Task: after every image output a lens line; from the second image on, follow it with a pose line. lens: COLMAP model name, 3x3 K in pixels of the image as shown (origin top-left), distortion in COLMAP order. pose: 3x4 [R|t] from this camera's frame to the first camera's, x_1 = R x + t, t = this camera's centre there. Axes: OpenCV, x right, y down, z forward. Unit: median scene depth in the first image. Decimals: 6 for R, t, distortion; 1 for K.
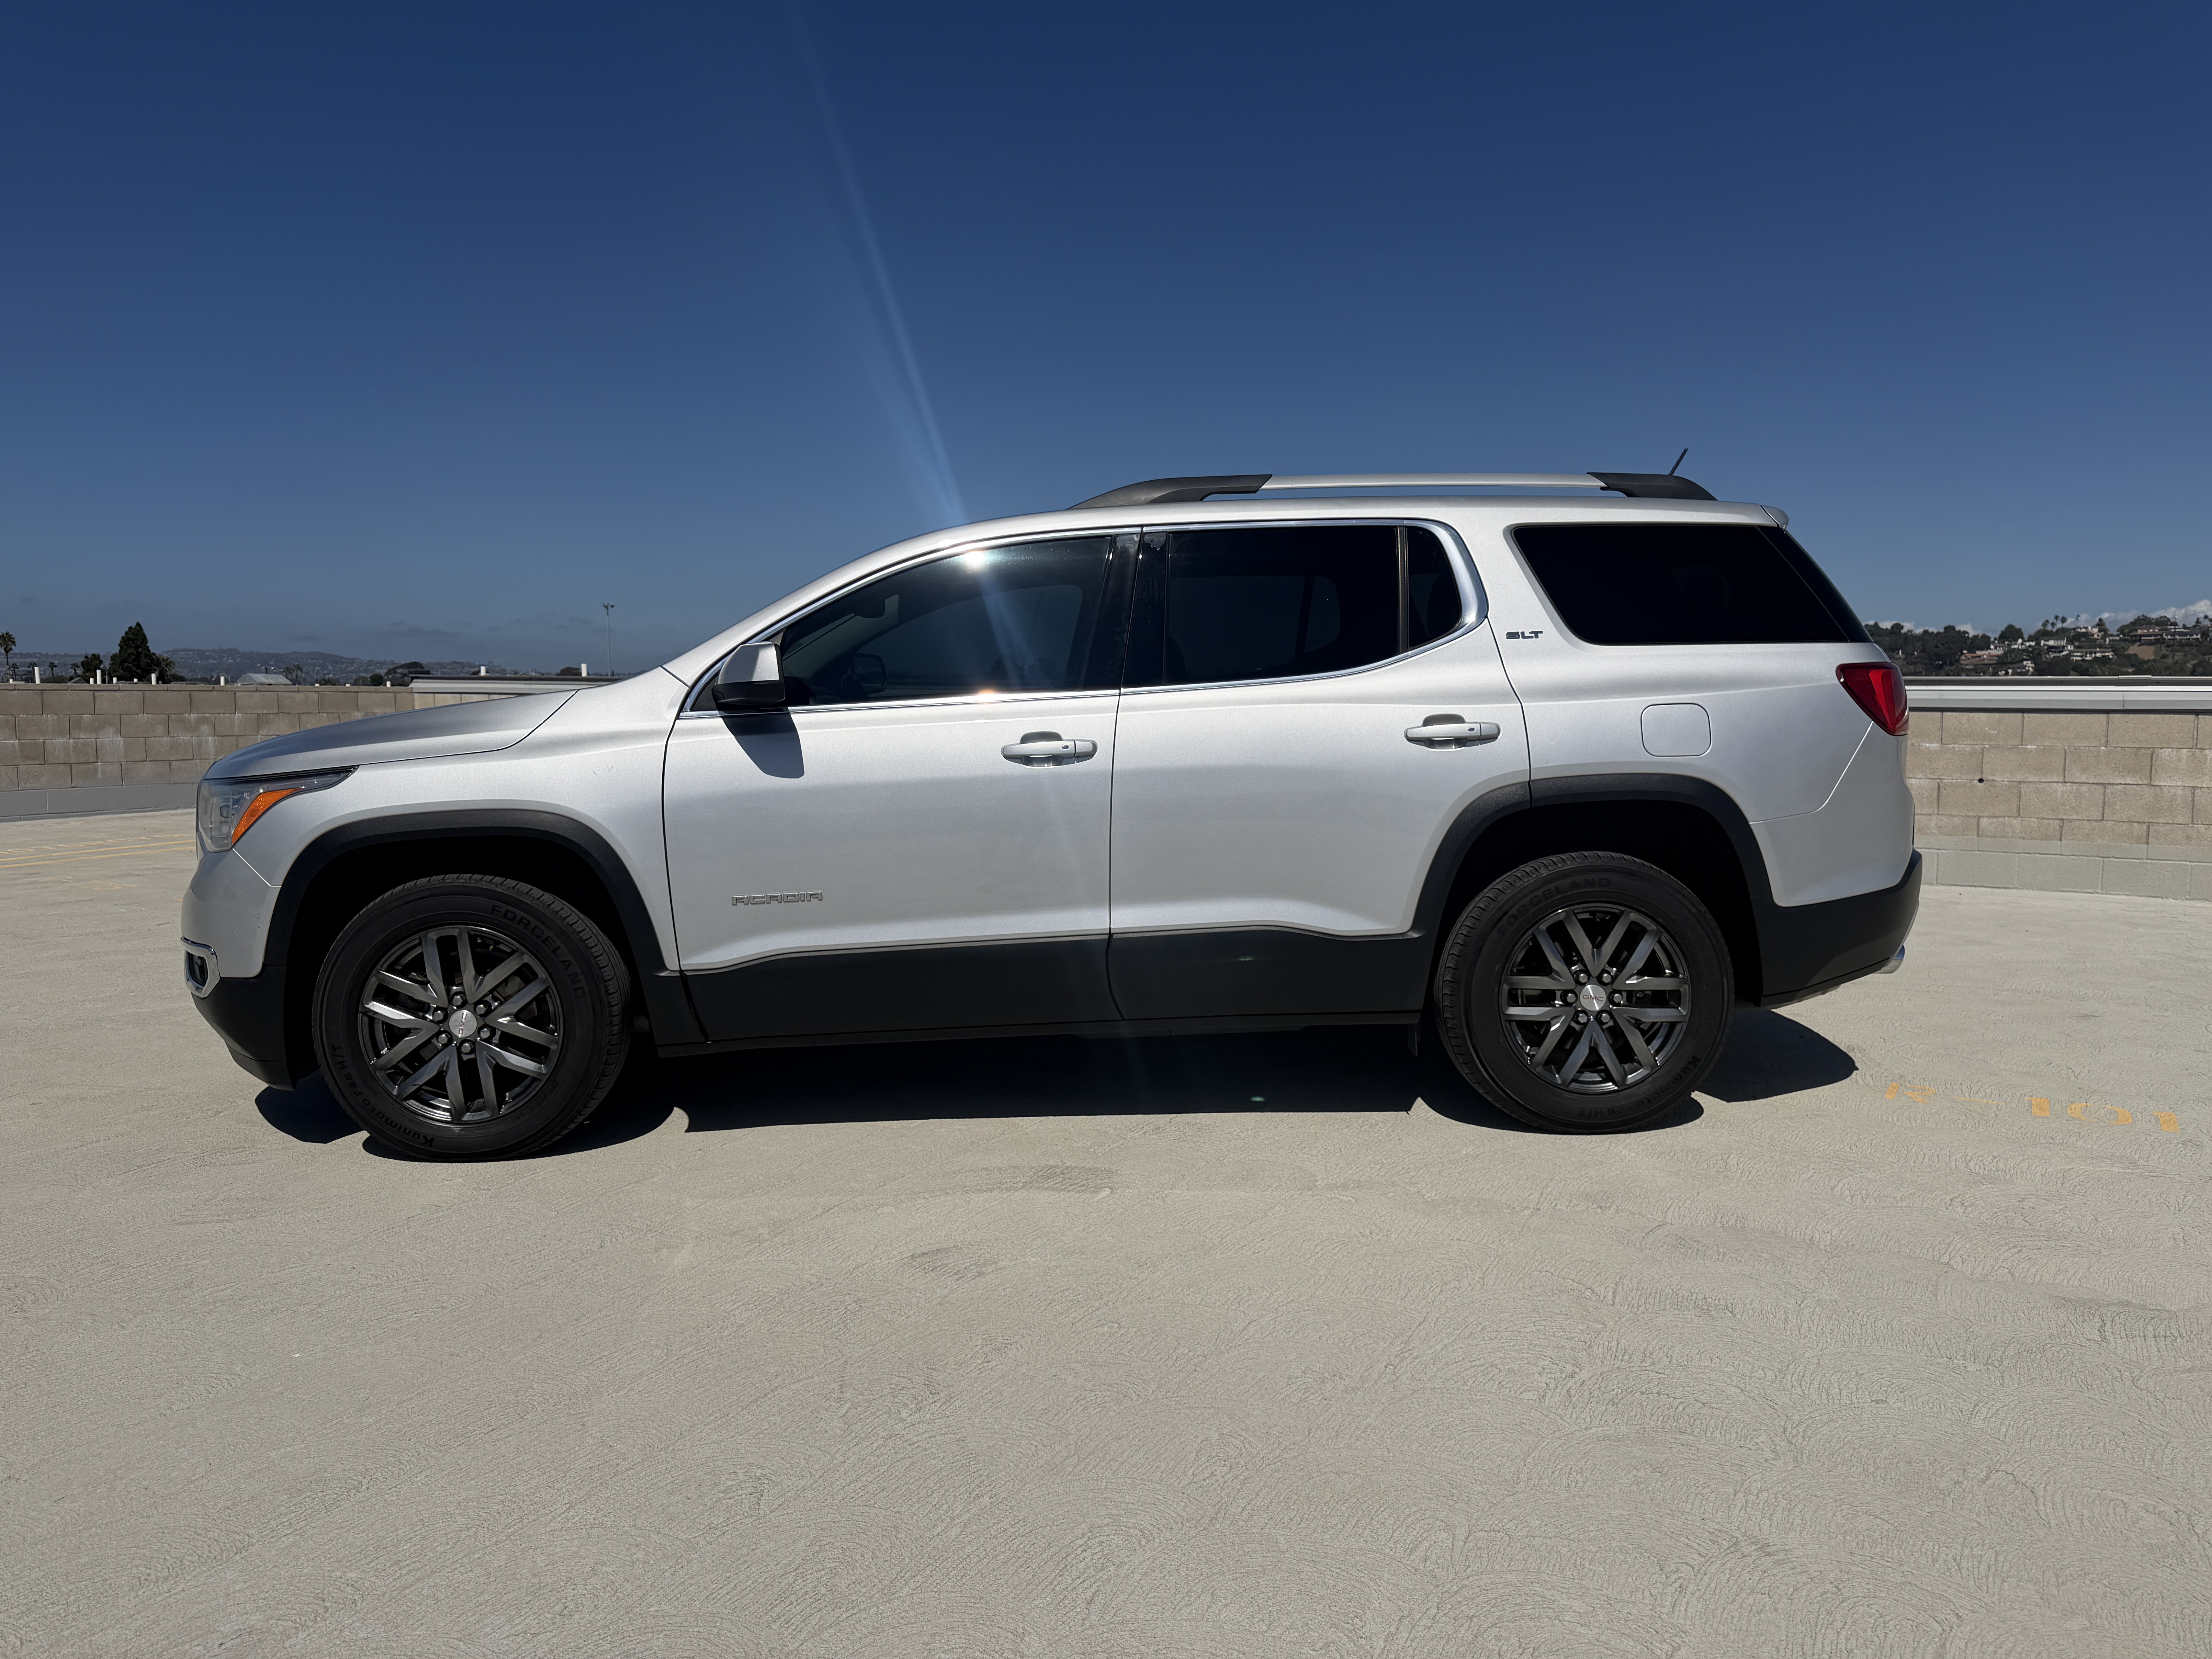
lens RADIAL K [[1542.1, 0, 1124.3], [0, 1542.1, 824.8], [0, 0, 1]] dist [0.018063, -0.023486]
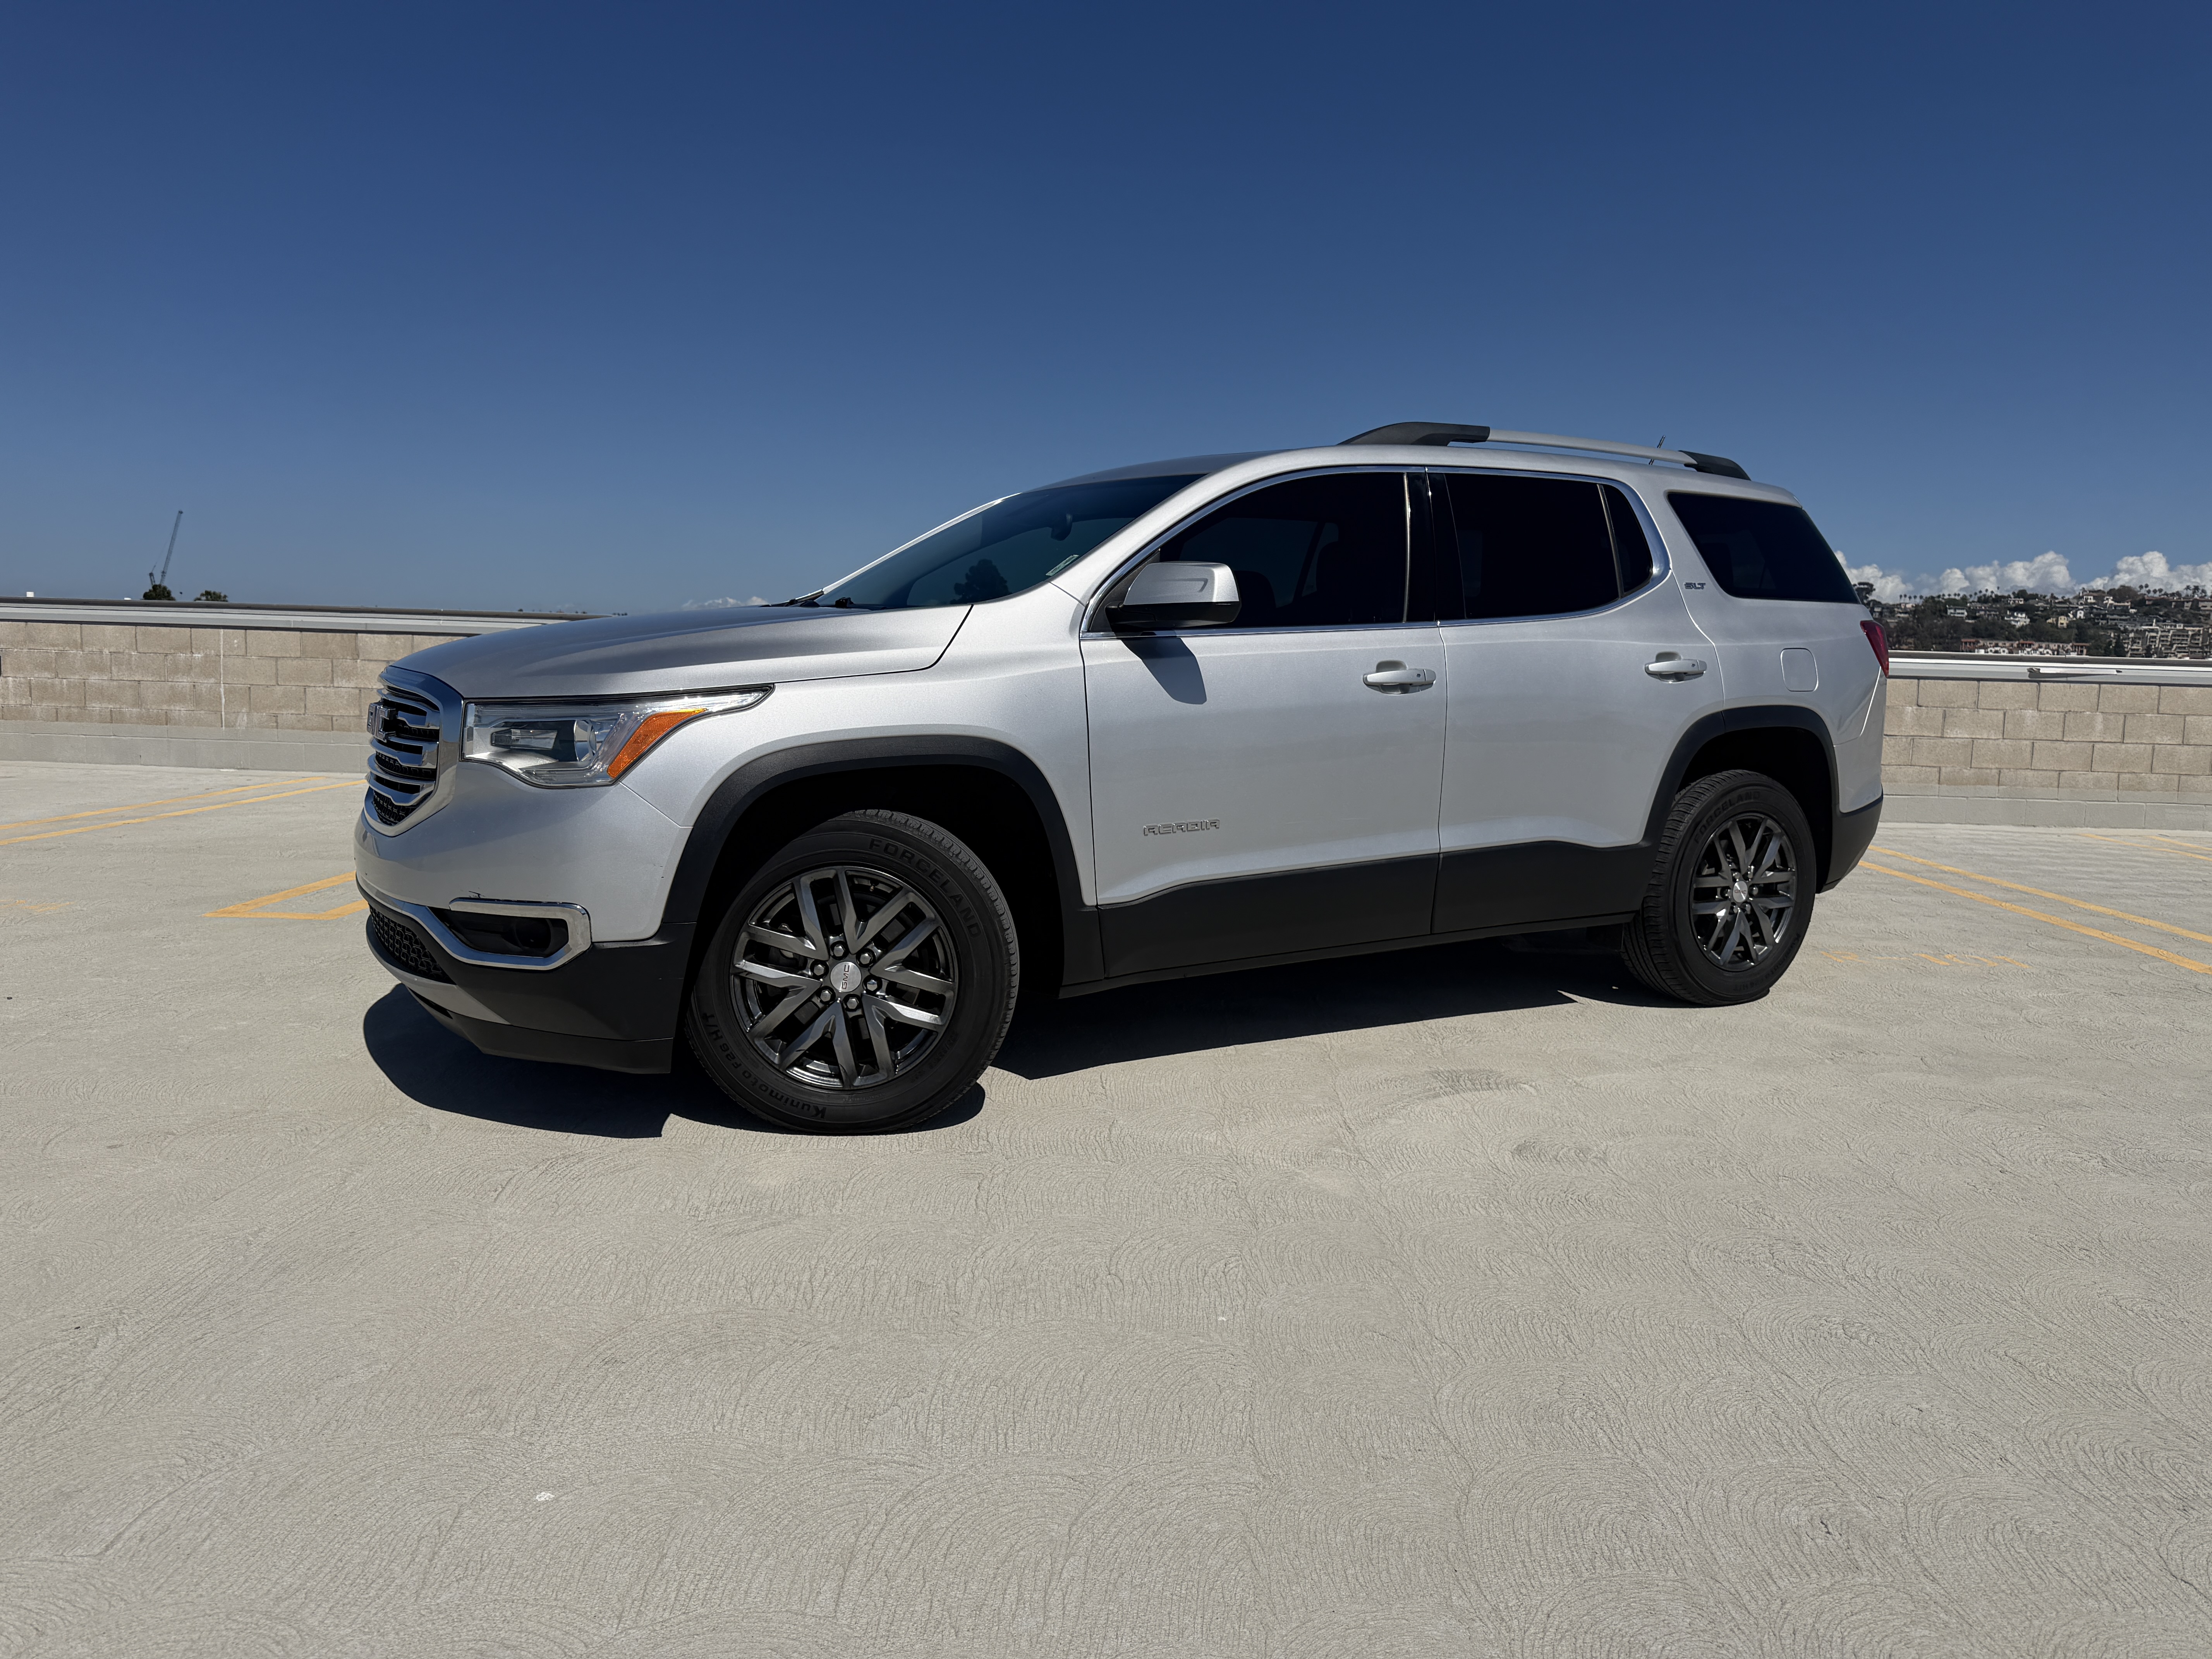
lens RADIAL K [[1542.1, 0, 1105.7], [0, 1542.1, 813.2], [0, 0, 1]] dist [0.018063, -0.023486]
pose [[0.898740, -0.023482, 0.437852, -0.678861], [0.013205, 0.999562, 0.026503, 0.013233], [-0.438282, -0.018037, 0.898656, 0.142193]]
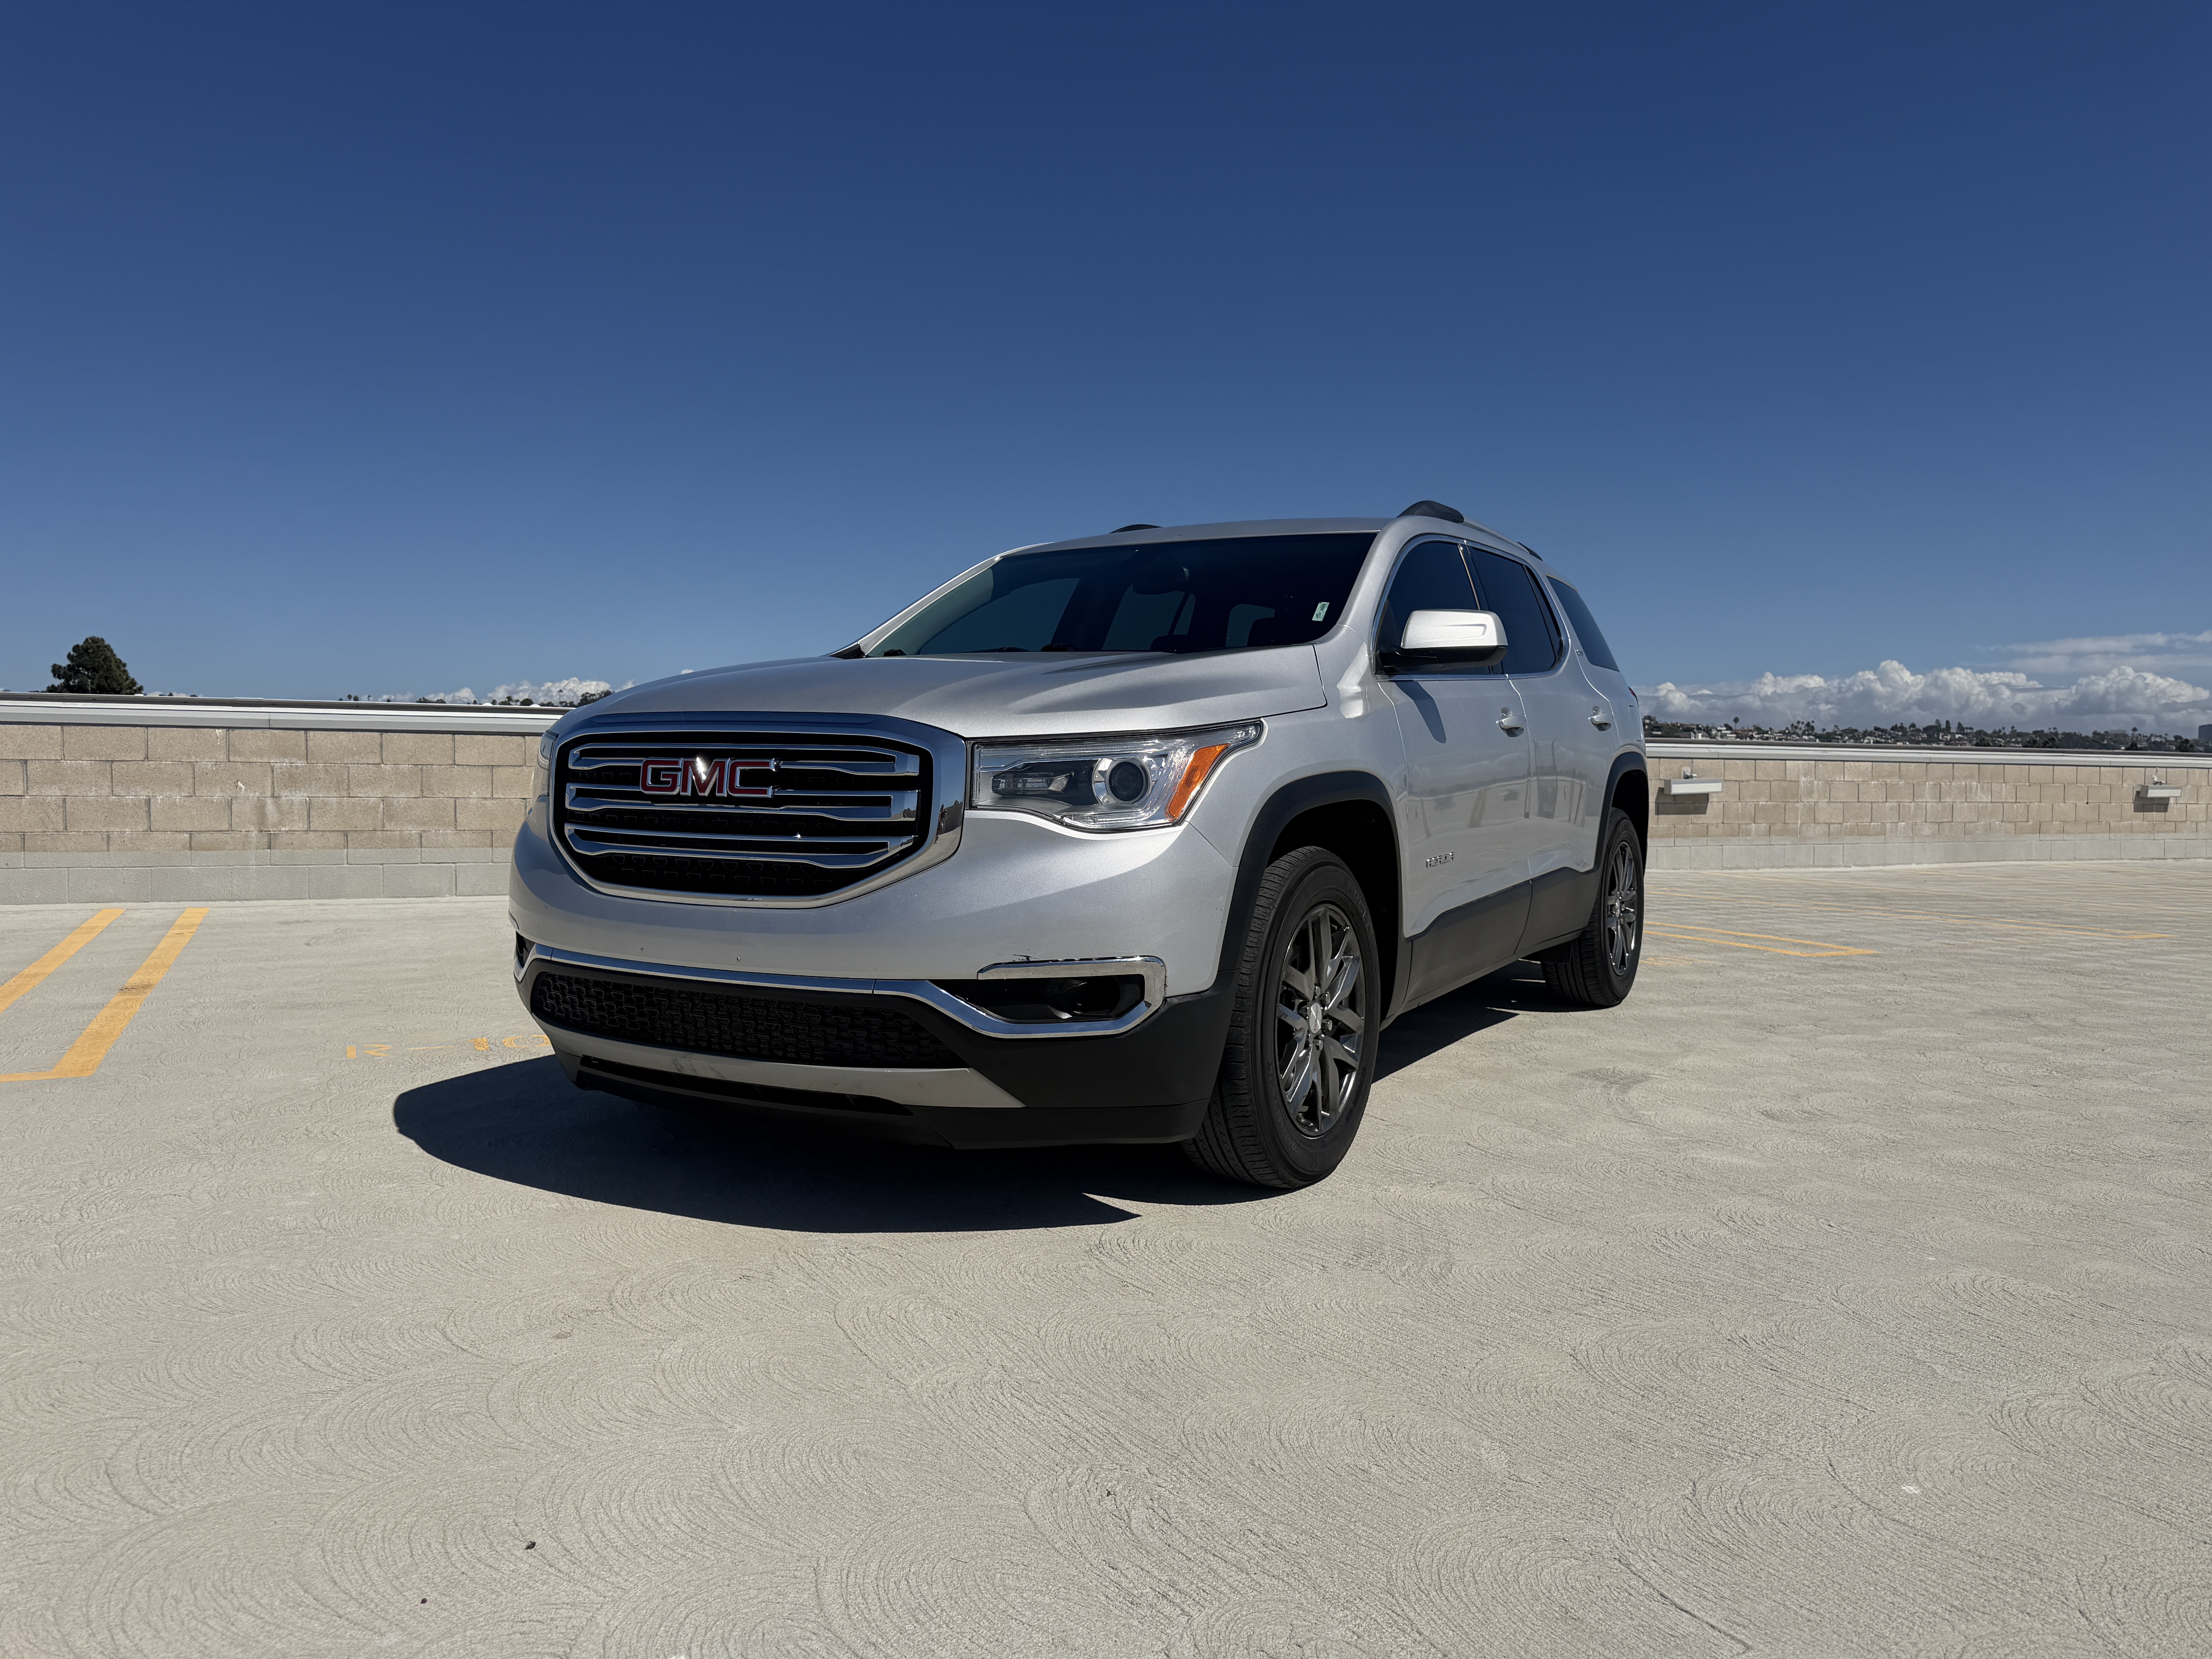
lens RADIAL K [[1542.1, 0, 1068.3], [0, 1542.1, 816.1], [0, 0, 1]] dist [0.018063, -0.023486]
pose [[0.595868, -0.021838, 0.802786, -1.189031], [0.059815, 0.998060, -0.017248, 0.021507], [-0.800852, 0.058296, 0.596018, 0.576661]]
